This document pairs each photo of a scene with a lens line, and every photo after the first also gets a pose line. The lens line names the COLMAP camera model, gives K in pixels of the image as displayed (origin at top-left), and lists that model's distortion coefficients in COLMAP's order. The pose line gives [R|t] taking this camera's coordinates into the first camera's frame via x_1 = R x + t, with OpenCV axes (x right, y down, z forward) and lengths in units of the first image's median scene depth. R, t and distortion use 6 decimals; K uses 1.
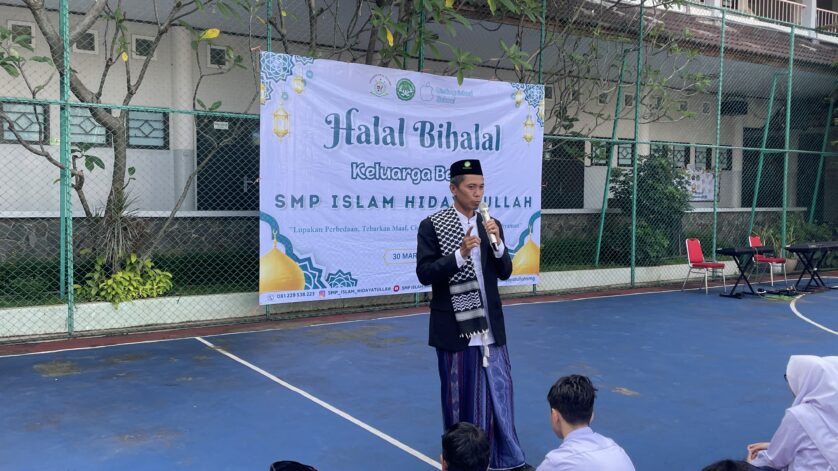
lens RADIAL K [[740.1, 0, 420.1], [0, 740.1, 233.4], [0, 0, 1]] dist [0.083527, -0.057390]
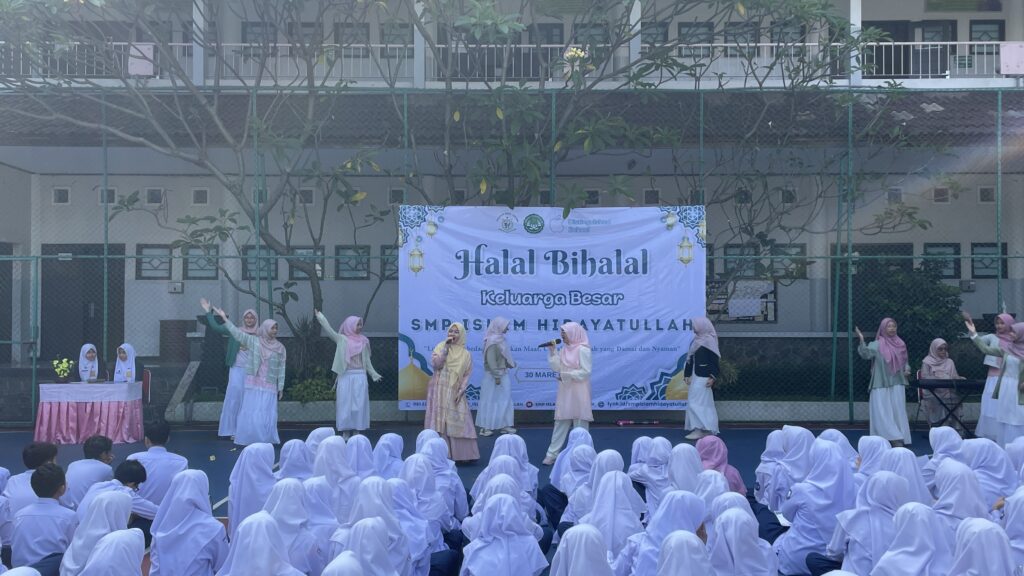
lens RADIAL K [[1005.9, 0, 508.2], [0, 1005.9, 291.8], [0, 0, 1]] dist [0.068371, 0.000000]
pose [[0.843158, -0.025447, -0.537063, 0.763339], [-0.020704, 0.996602, -0.079725, 0.028807], [0.537267, 0.078340, 0.839766, -0.279755]]
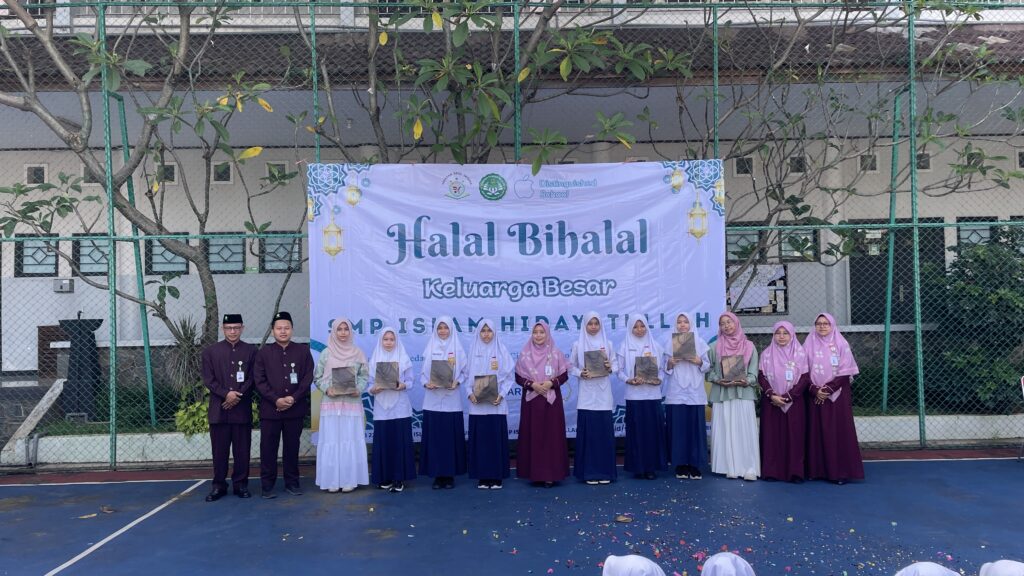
lens RADIAL K [[815.5, 0, 510.1], [0, 815.5, 290.5], [0, 0, 1]] dist [0.086521, -0.081053]
pose [[0.856126, -0.041832, -0.515071, 0.461421], [0.000007, 0.996719, -0.080938, -0.007248], [0.516767, 0.069289, 0.853318, 0.252601]]
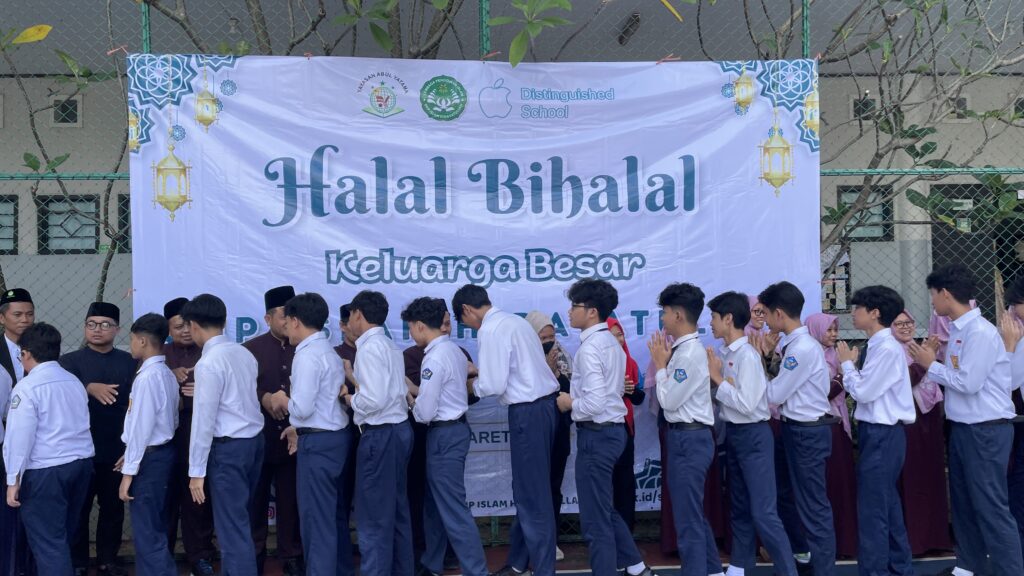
lens RADIAL K [[815.5, 0, 502.2], [0, 815.5, 291.5], [0, 0, 1]] dist [0.086521, -0.081053]
pose [[0.872888, -0.038834, -0.486373, 0.277637], [0.000245, 0.996862, -0.079154, -0.023443], [0.487921, 0.068974, 0.870159, 0.561571]]
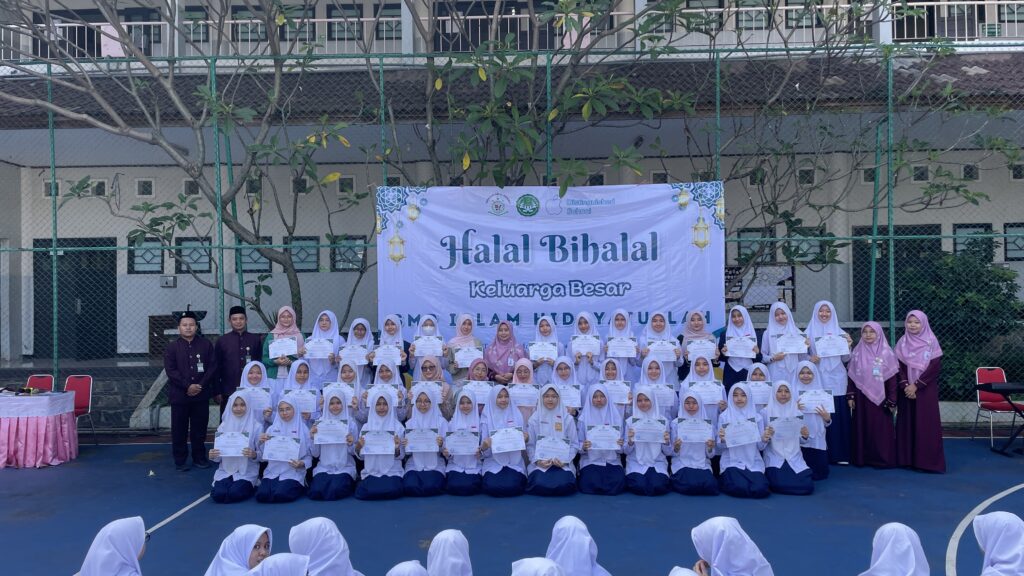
lens RADIAL K [[815.5, 0, 508.0], [0, 815.5, 287.5], [0, 0, 1]] dist [0.086521, -0.081053]
pose [[0.822544, -0.030926, -0.567860, 0.577448], [-0.010751, 0.997496, -0.069898, -0.009180], [0.568600, 0.063600, 0.820152, 0.105438]]
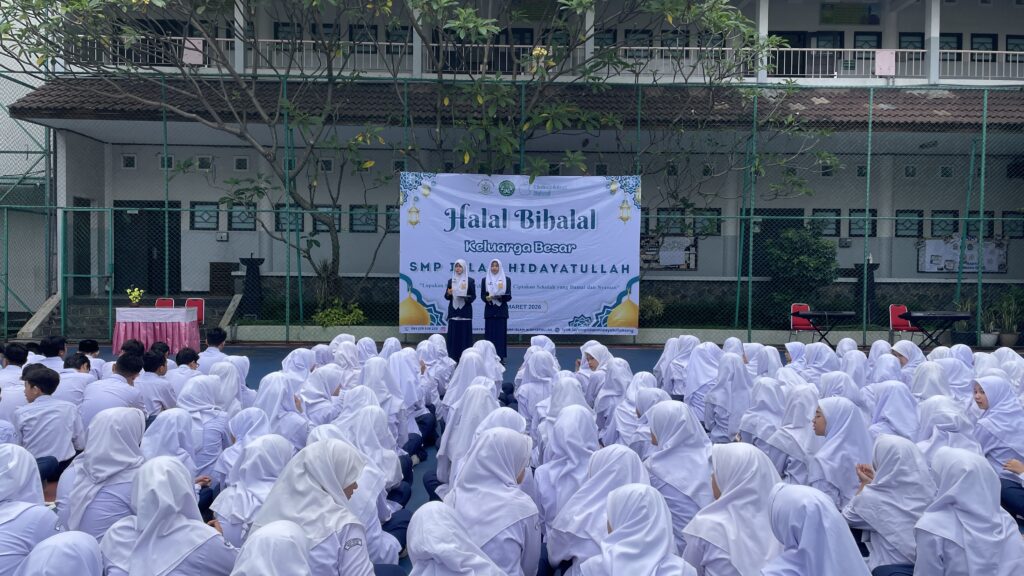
lens RADIAL K [[815.5, 0, 510.4], [0, 815.5, 293.0], [0, 0, 1]] dist [0.086521, -0.081053]
pose [[0.855395, 0.010787, -0.517864, 0.803909], [-0.030363, 0.999108, -0.029341, 0.051423], [0.517086, 0.040821, 0.854960, -0.321239]]
